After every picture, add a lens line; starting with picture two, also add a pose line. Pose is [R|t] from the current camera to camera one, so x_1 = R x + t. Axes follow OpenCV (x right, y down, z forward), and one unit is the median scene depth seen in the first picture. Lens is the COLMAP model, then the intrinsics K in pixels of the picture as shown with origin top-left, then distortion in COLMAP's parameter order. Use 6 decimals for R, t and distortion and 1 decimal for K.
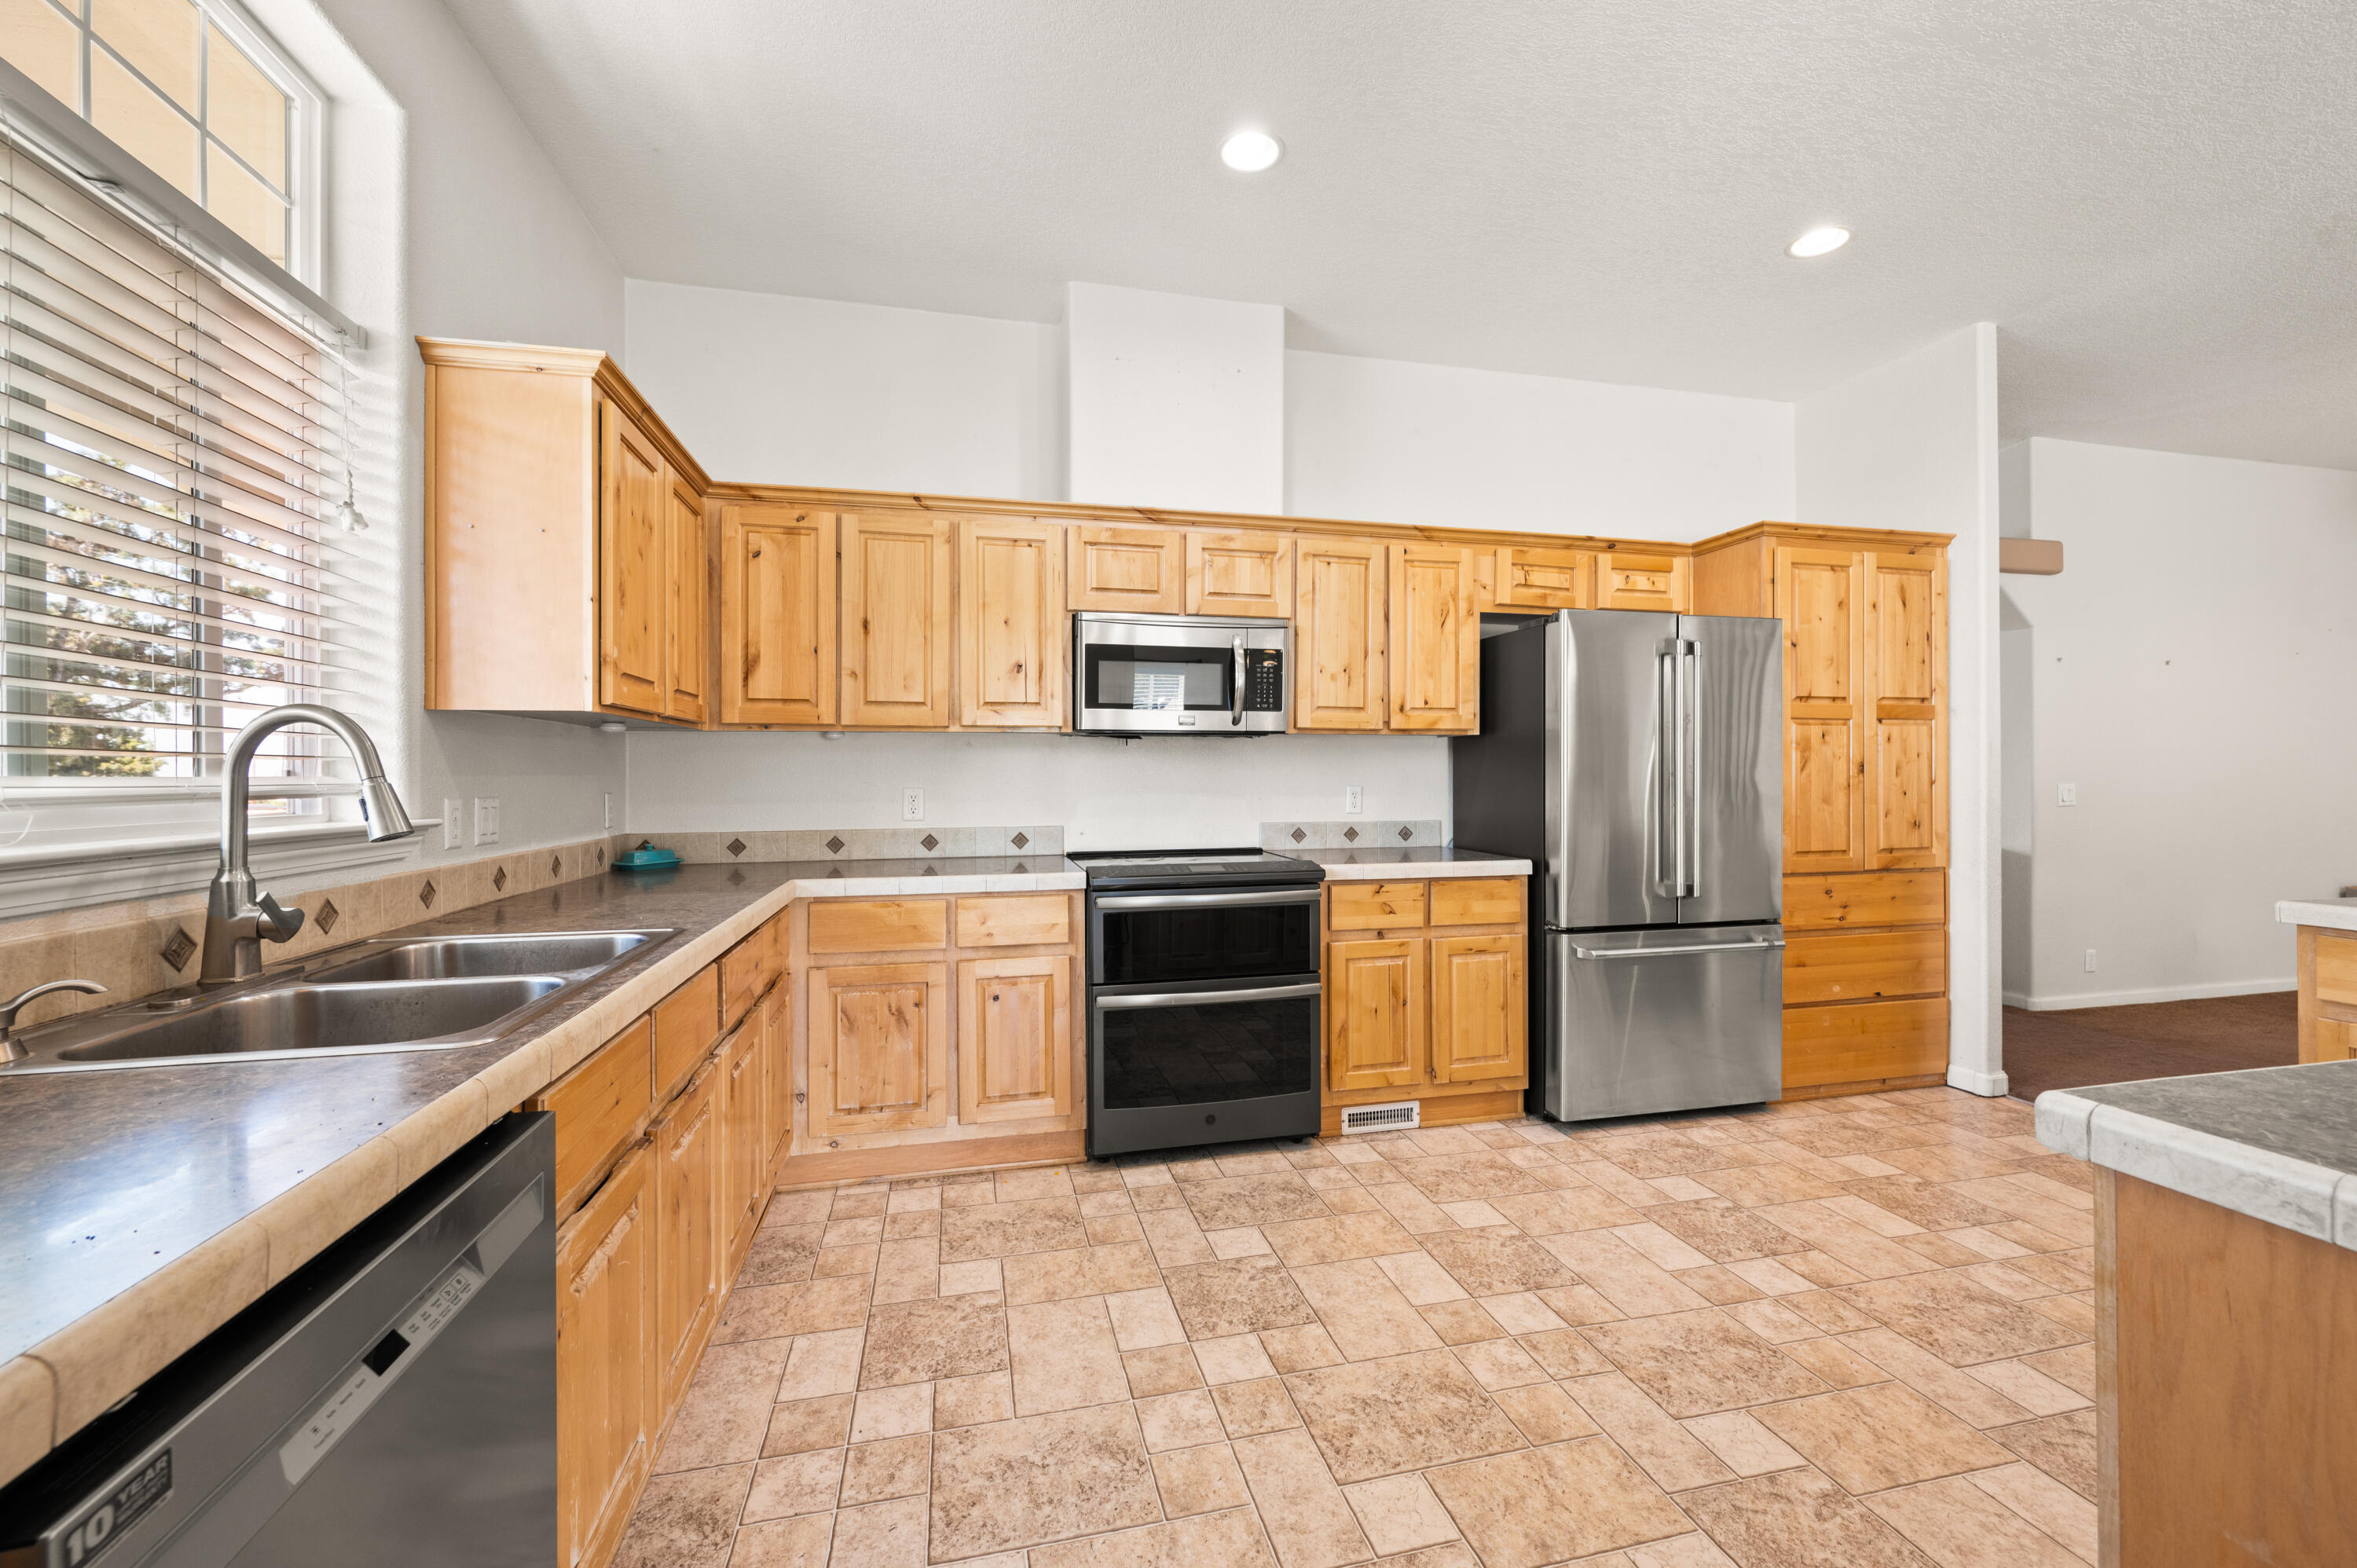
lens RADIAL K [[941.2, 0, 1181.9], [0, 941.2, 771.7], [0, 0, 1]] dist [0.000347, -0.000209]
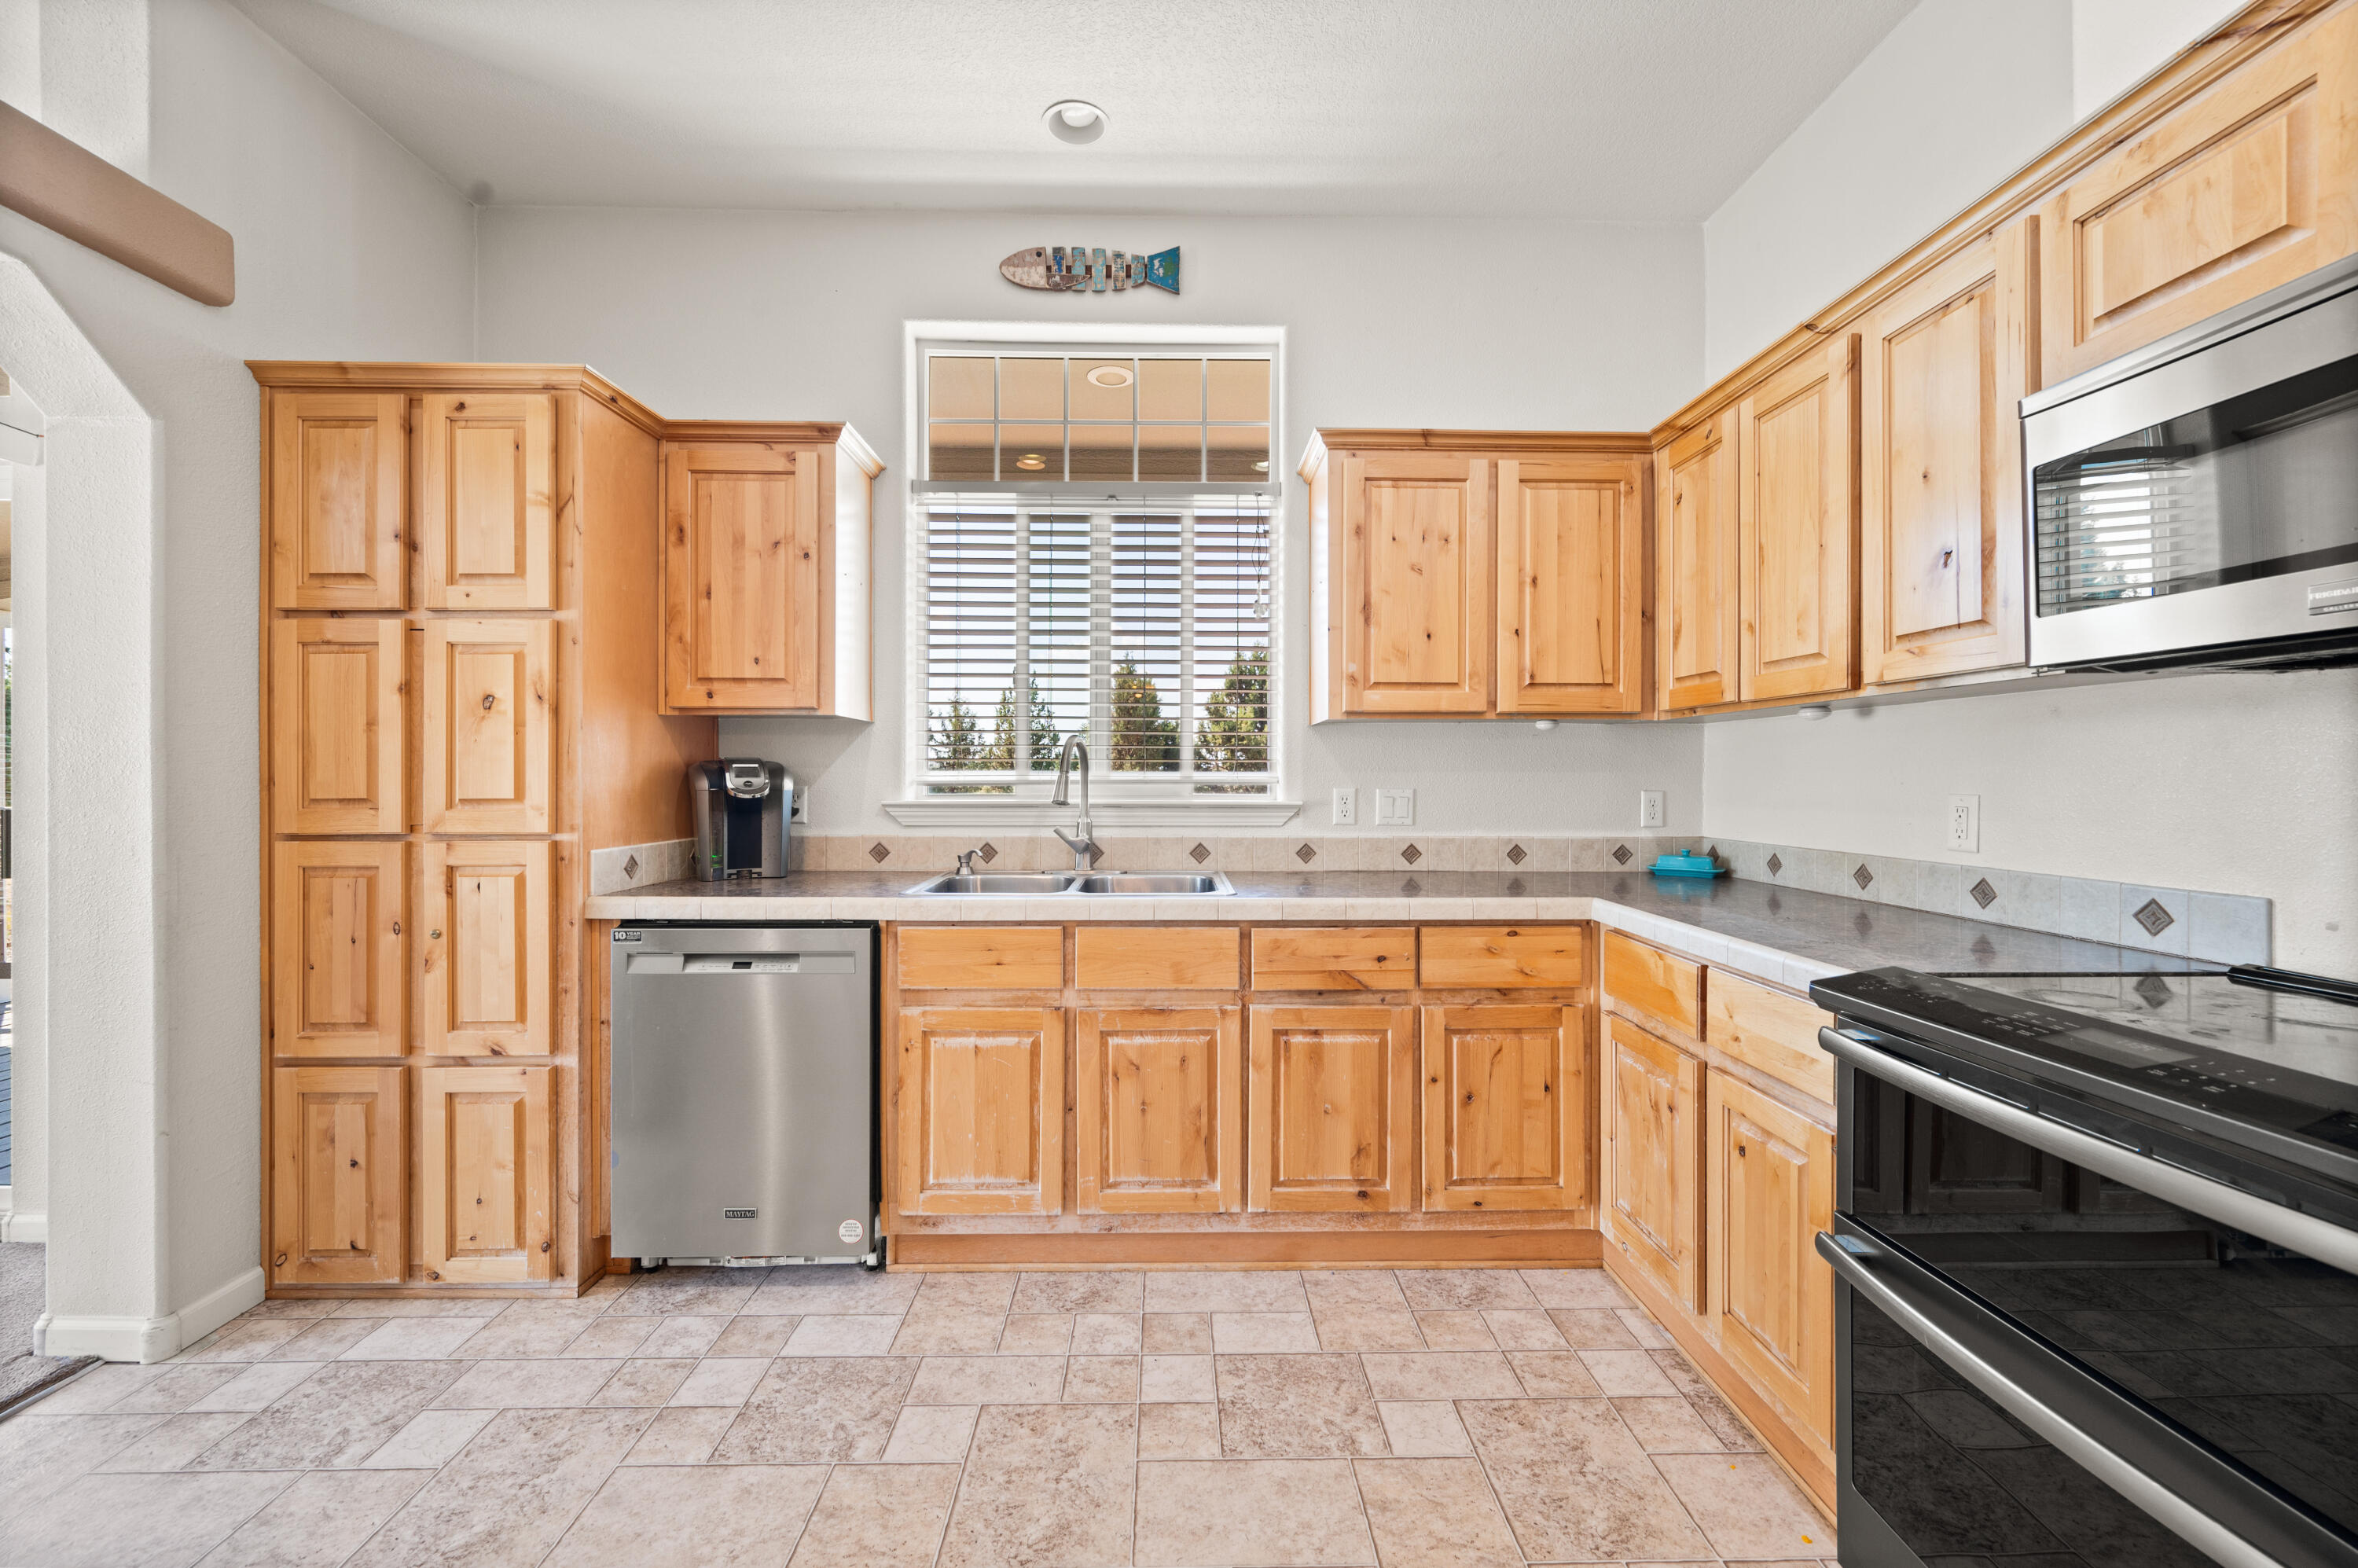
lens RADIAL K [[935.5, 0, 1179.5], [0, 935.5, 779.7], [0, 0, 1]] dist [-0.000576, -0.000050]
pose [[-0.222540, 0.006880, -0.974899, 0.397666], [0.000876, 0.999976, 0.006857, 0.004421], [0.974923, 0.000672, -0.222541, 0.698448]]
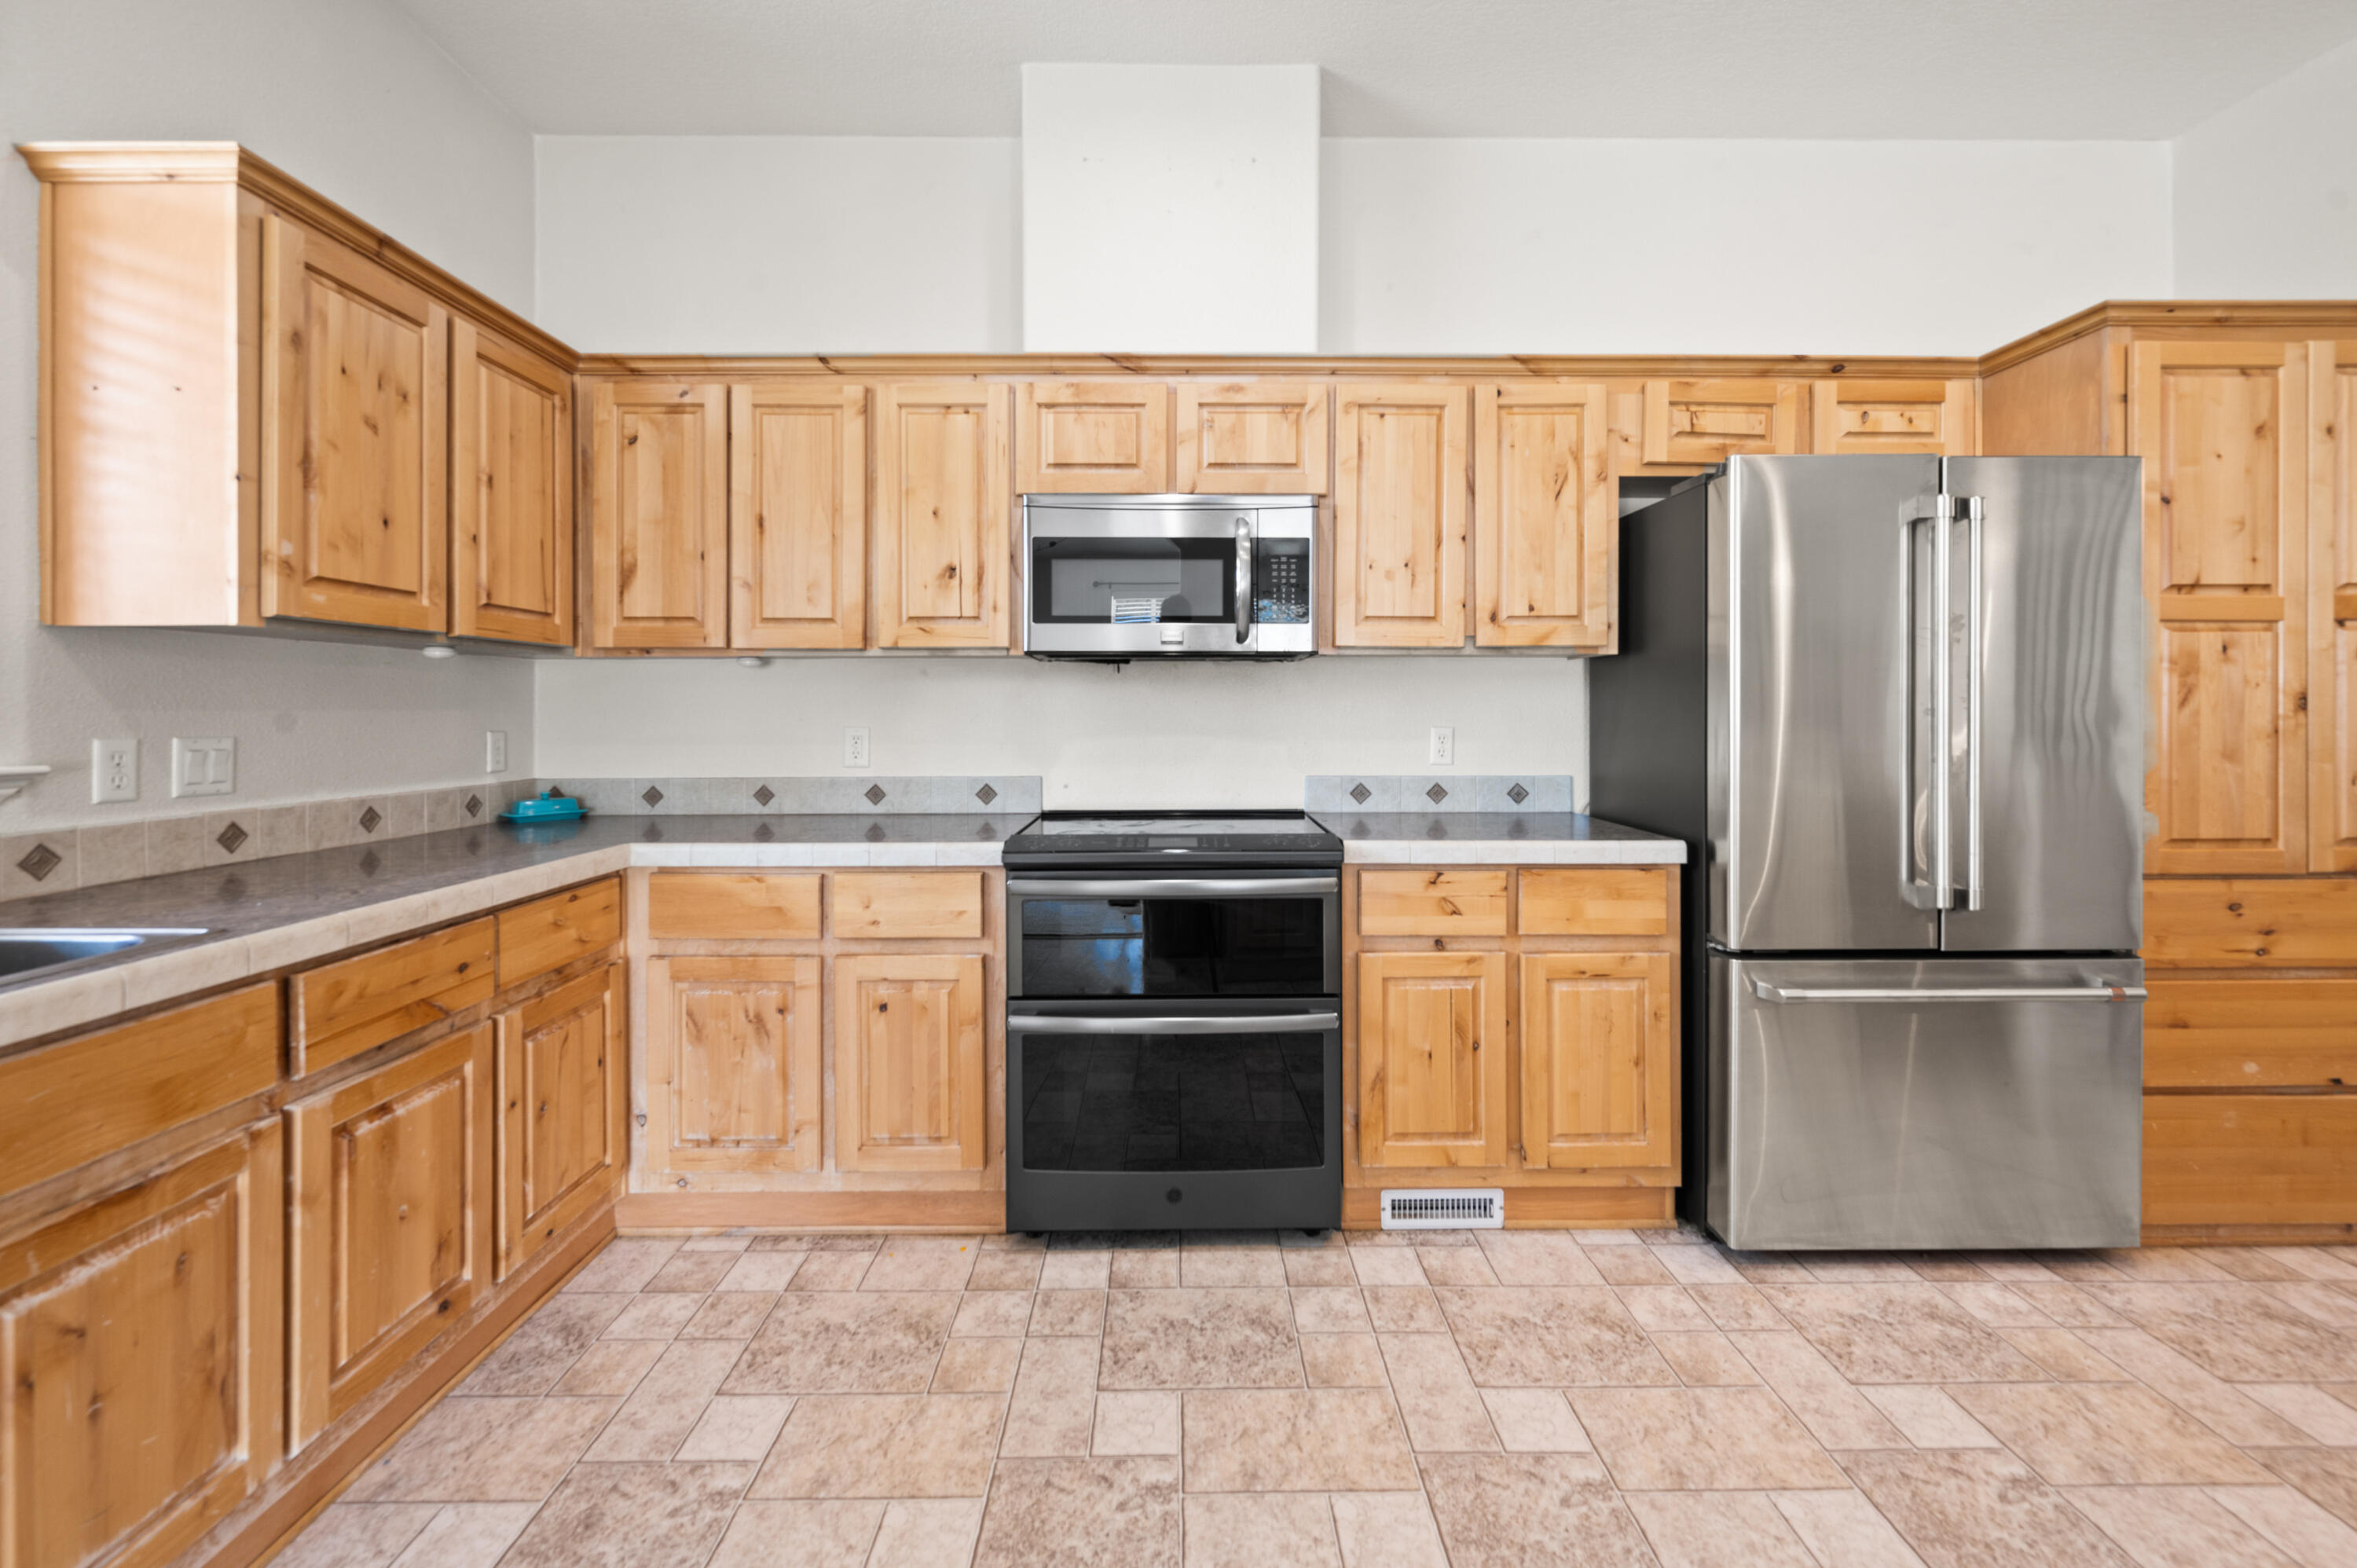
lens RADIAL K [[963.9, 0, 1184.2], [0, 963.9, 708.7], [0, 0, 1]] dist [-0.002213, 0.001199]
pose [[0.974158, 0.001211, -0.225864, 0.186636], [-0.001200, 0.999999, 0.000186, 0.001255], [0.225864, 0.000089, 0.974159, 0.270197]]
